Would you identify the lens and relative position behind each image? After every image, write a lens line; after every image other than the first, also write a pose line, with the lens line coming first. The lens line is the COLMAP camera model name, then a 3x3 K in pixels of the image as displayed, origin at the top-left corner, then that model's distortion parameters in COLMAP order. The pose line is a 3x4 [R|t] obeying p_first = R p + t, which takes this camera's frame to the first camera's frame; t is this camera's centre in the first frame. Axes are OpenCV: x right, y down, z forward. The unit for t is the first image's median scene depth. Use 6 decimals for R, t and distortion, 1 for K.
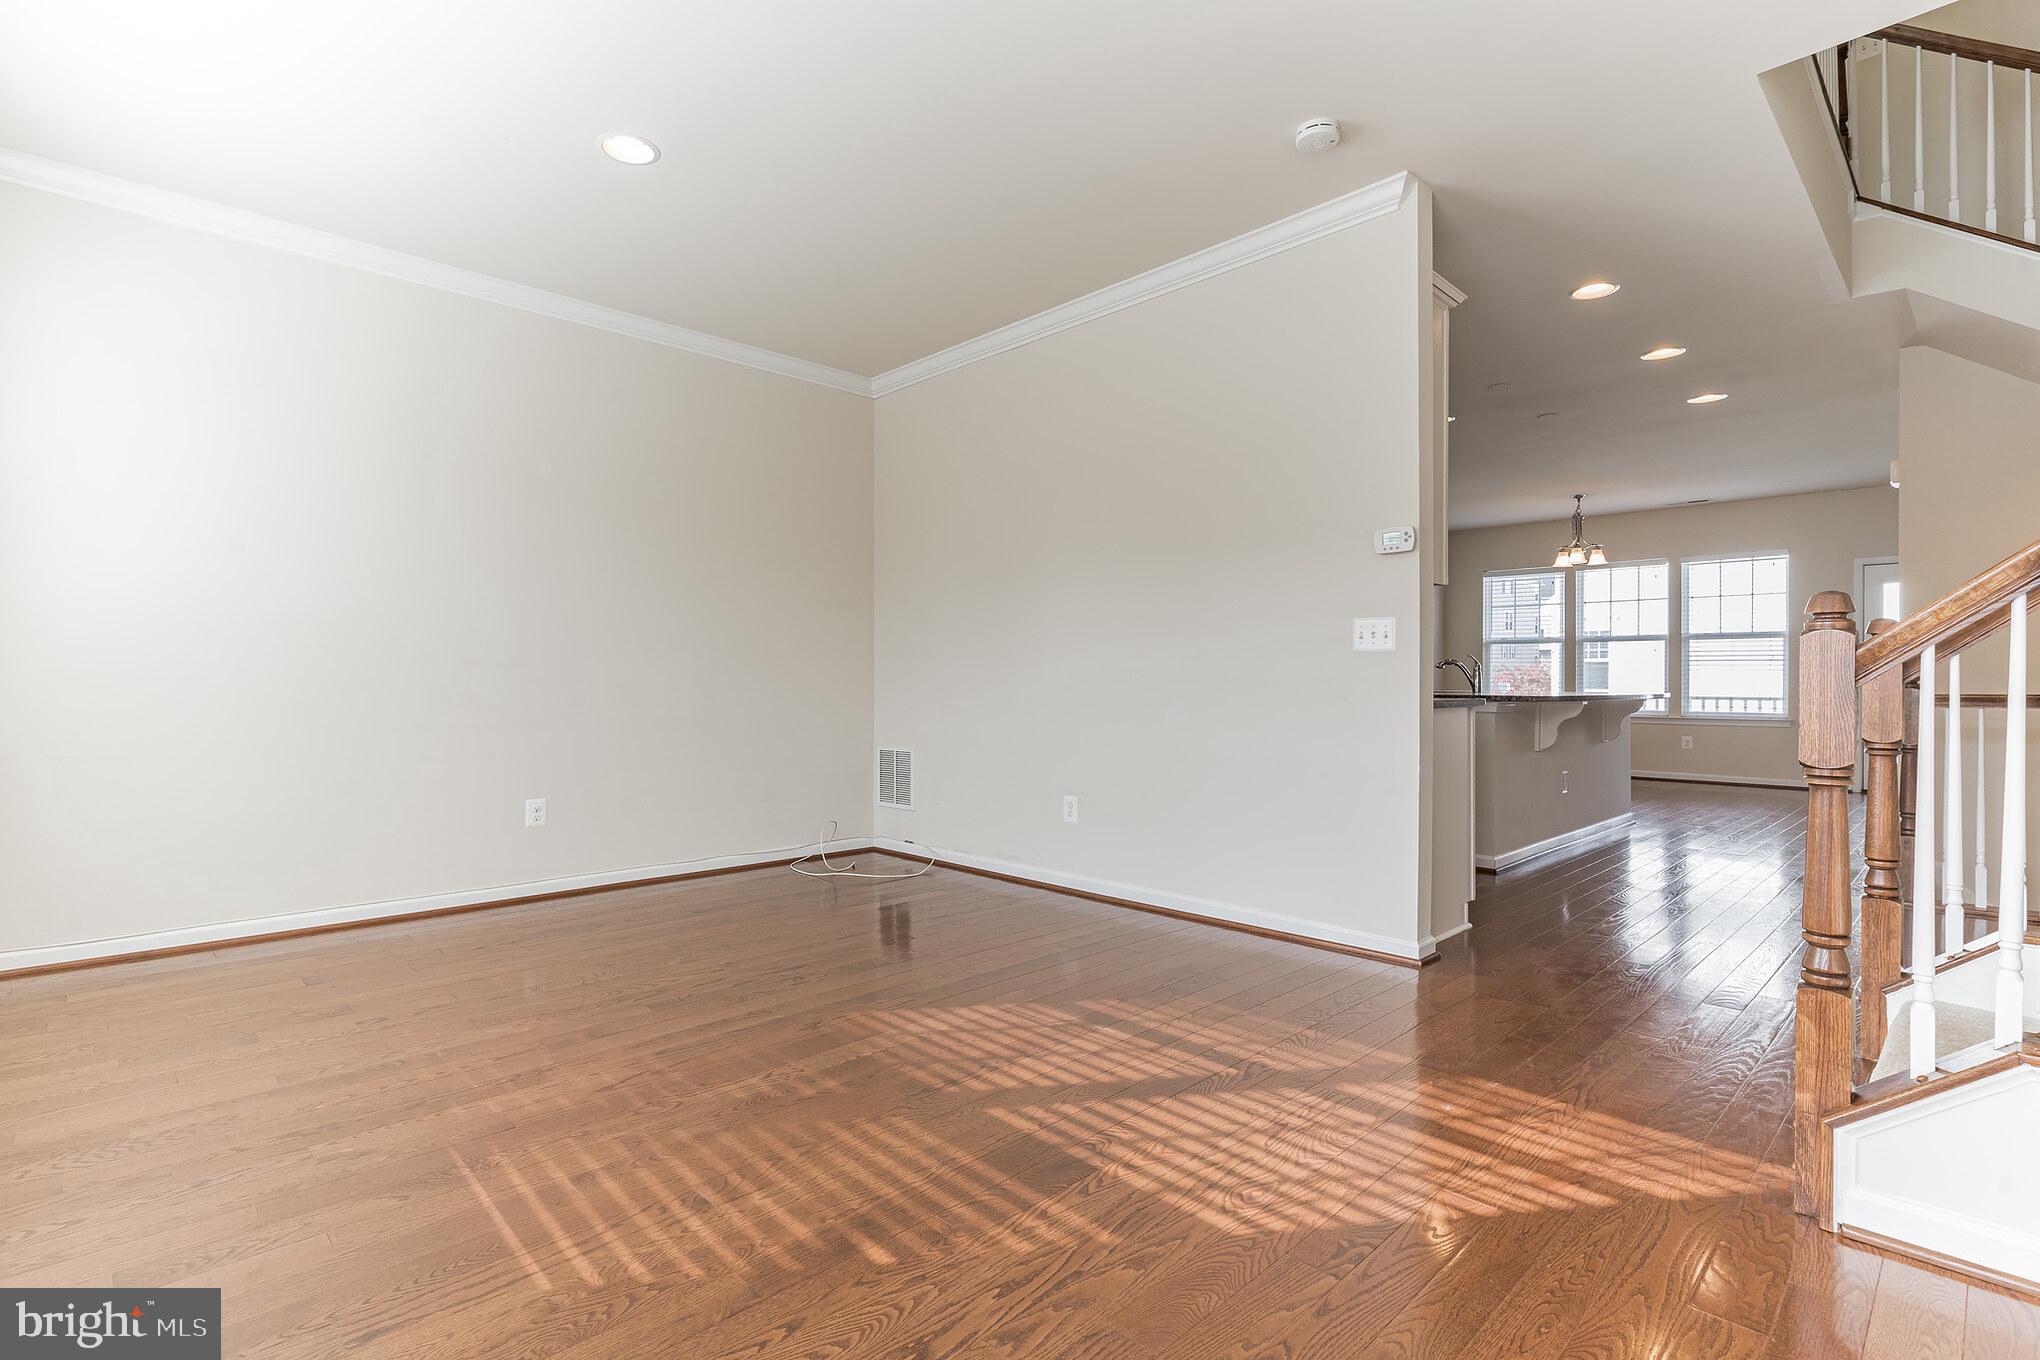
lens RADIAL K [[937.6, 0, 1061.9], [0, 937.6, 685.8], [0, 0, 1]] dist [0.001175, 0.000222]
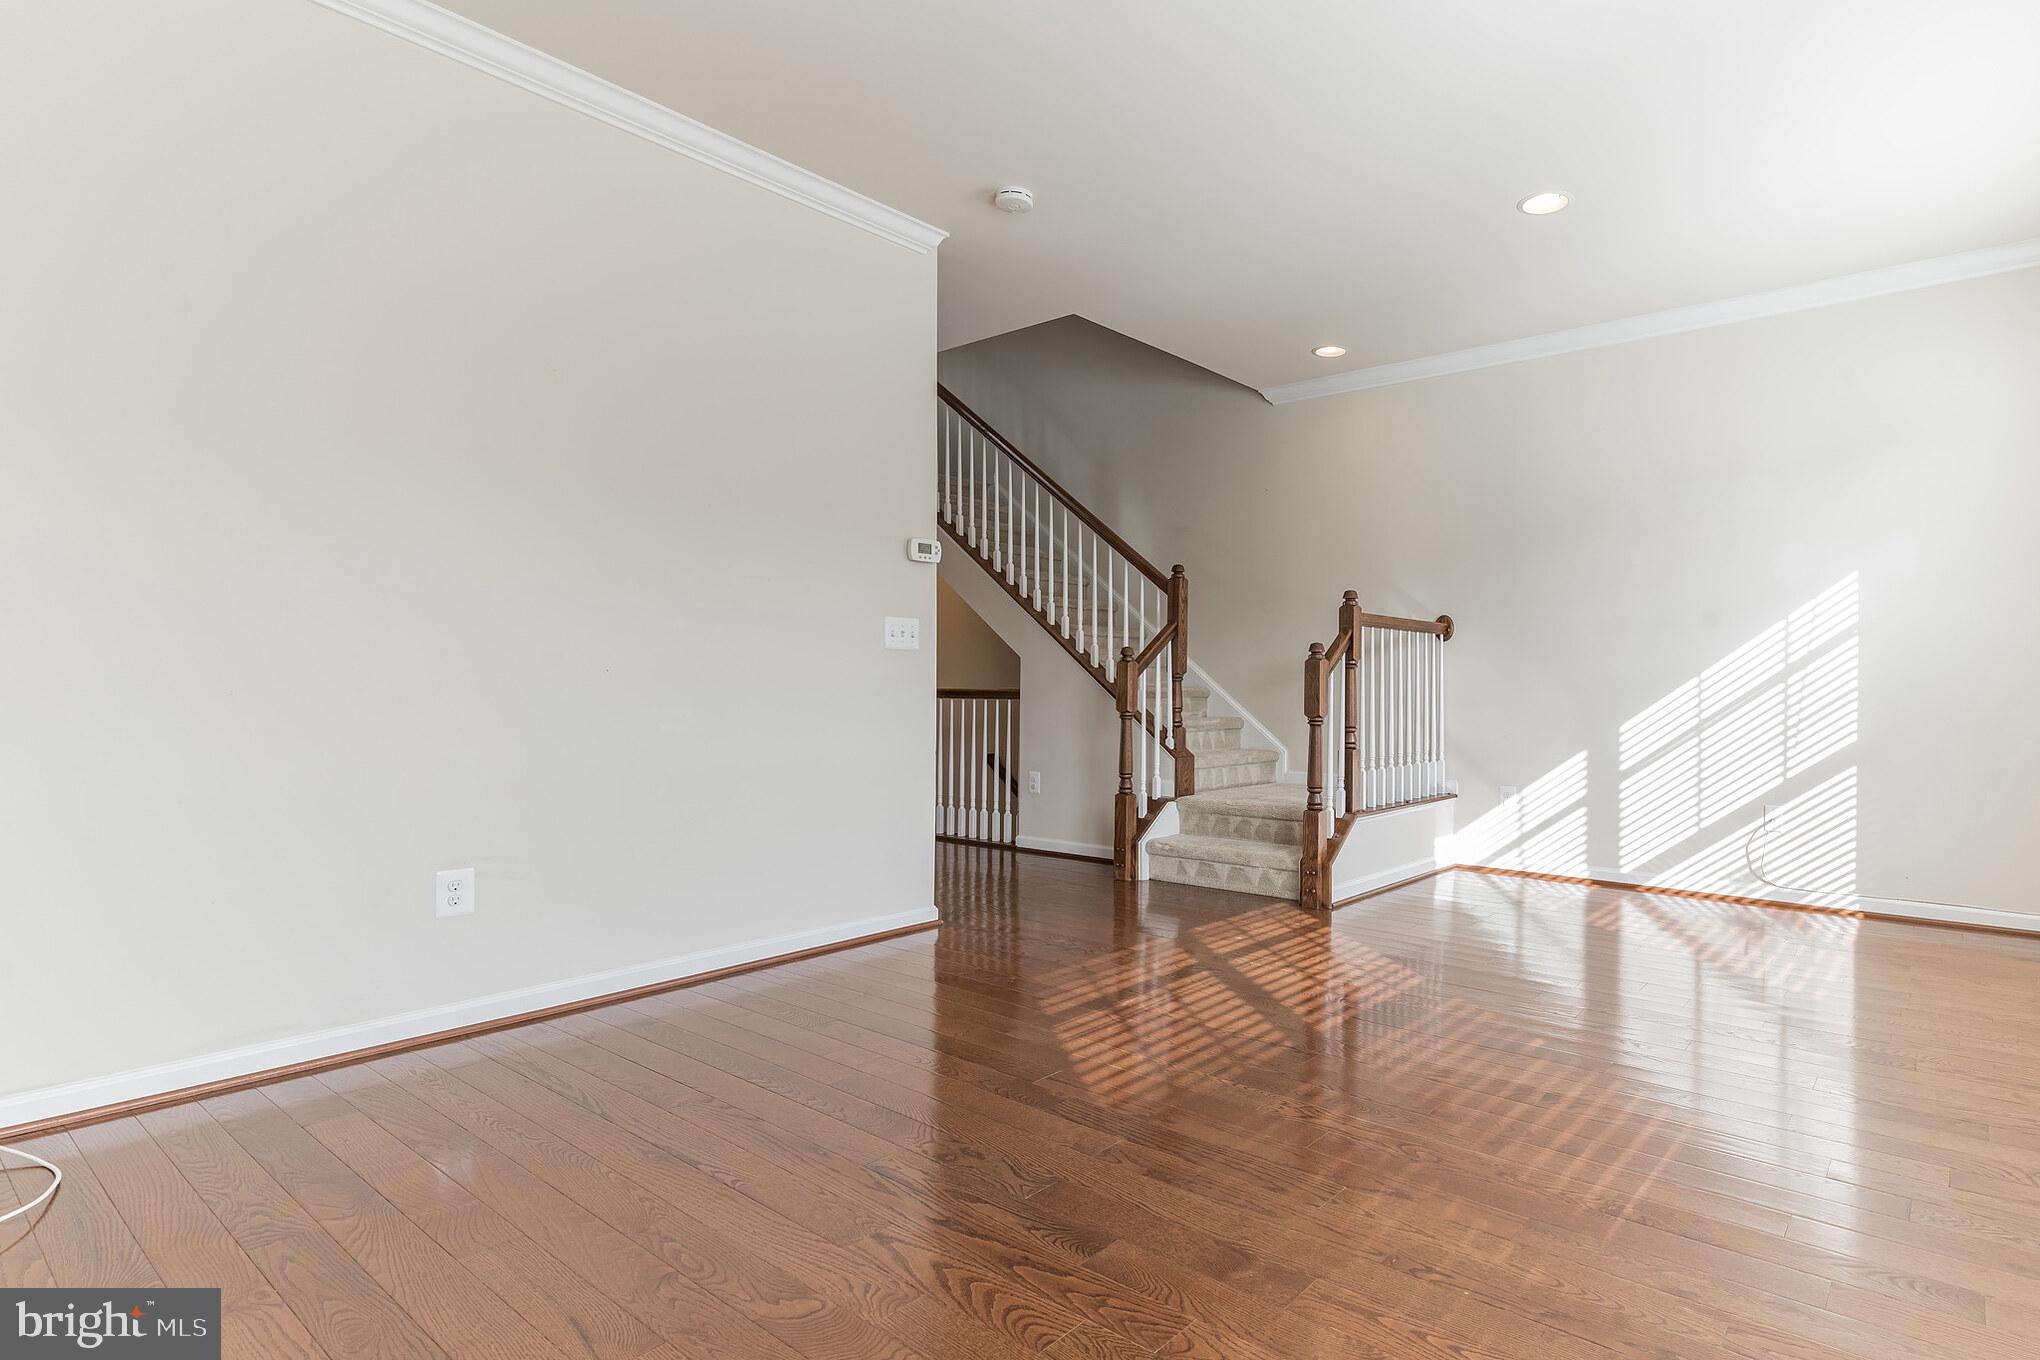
lens RADIAL K [[1124.2, 0, 1020.0], [0, 1124.2, 680.0], [0, 0, 1]] dist [-0.002163, -0.000561]
pose [[-0.064162, 0.004535, 0.997929, -1.329152], [-0.001431, 0.999988, -0.004636, 0.005578], [-0.997938, -0.001725, -0.064155, 1.306533]]
